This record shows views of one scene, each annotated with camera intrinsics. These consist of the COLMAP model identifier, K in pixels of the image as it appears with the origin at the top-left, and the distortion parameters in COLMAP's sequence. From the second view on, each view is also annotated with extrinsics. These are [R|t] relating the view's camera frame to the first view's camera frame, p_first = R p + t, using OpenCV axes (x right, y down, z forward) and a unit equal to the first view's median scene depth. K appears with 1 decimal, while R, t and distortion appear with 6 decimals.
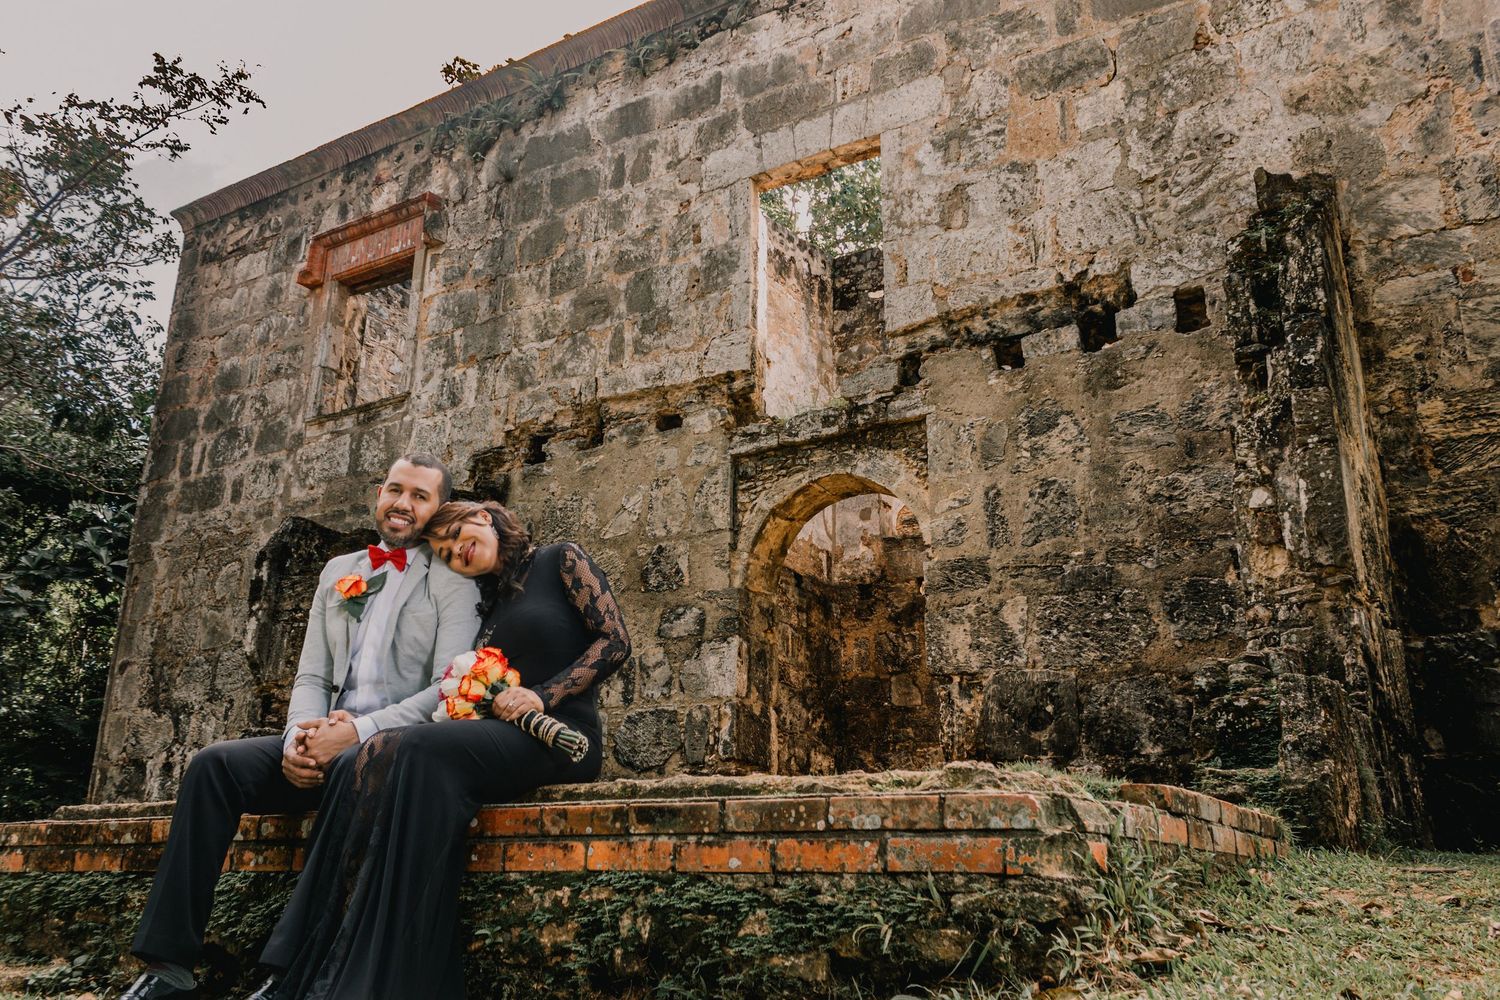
lens RADIAL K [[802.1, 0, 748.3], [0, 802.1, 506.6], [0, 0, 1]] dist [0.025558, -0.001011]
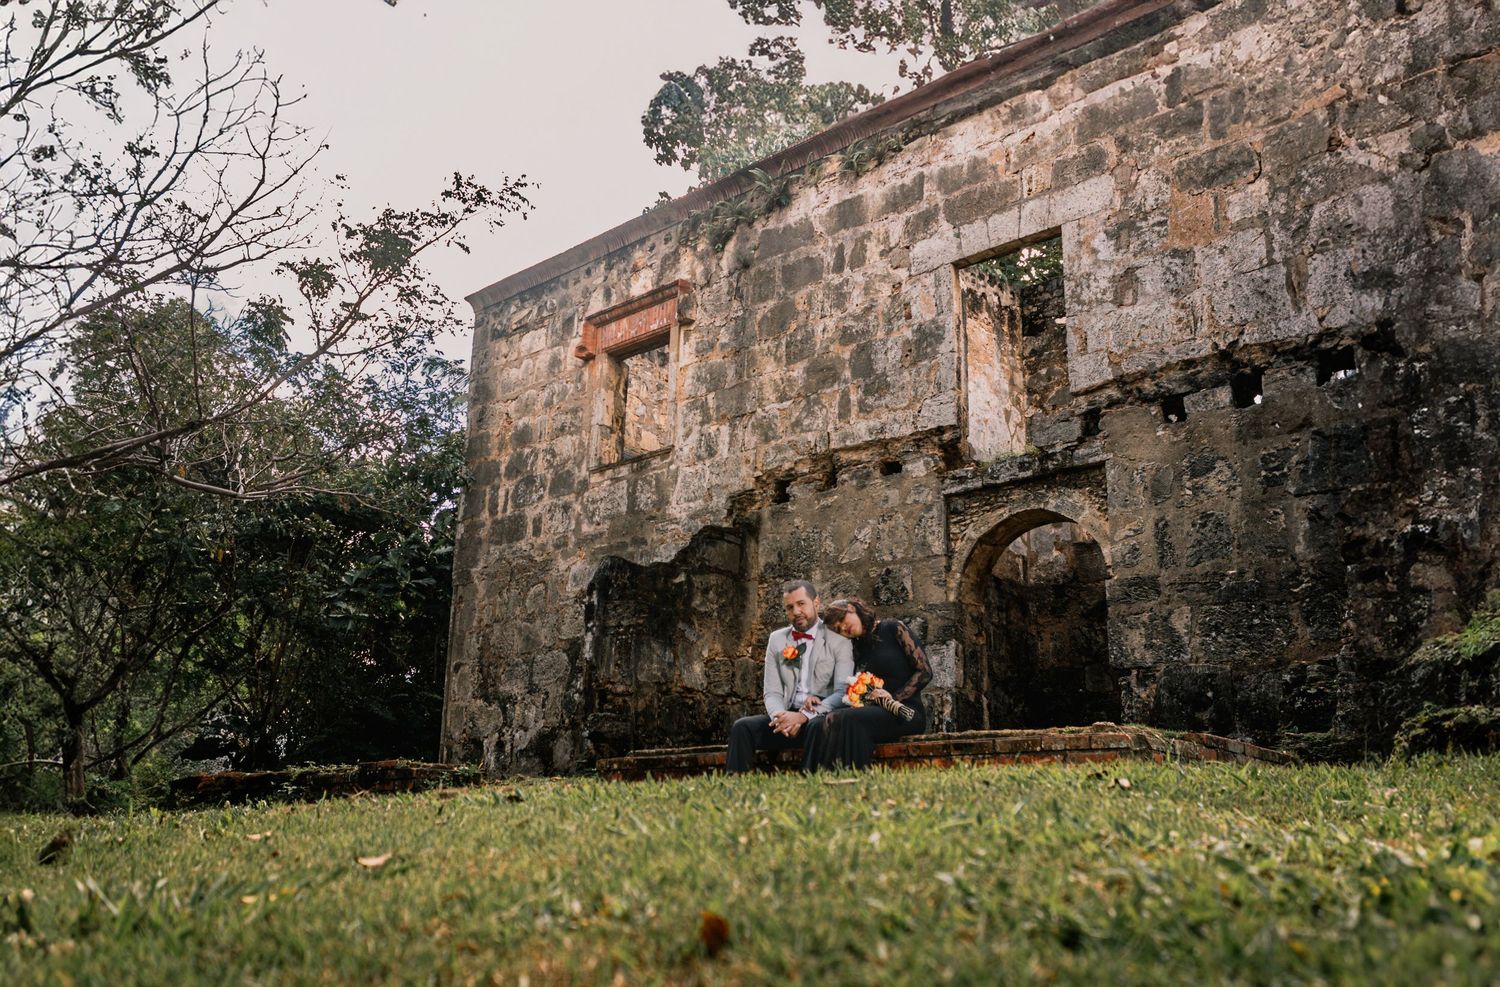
lens RADIAL K [[1104.6, 0, 753.0], [0, 1104.6, 491.7], [0, 0, 1]] dist [0.023954, -0.014786]
pose [[0.991230, -0.034410, -0.127589, -0.093819], [0.042907, 0.996998, 0.064455, -0.188528], [0.124988, -0.069364, 0.989731, -0.710968]]
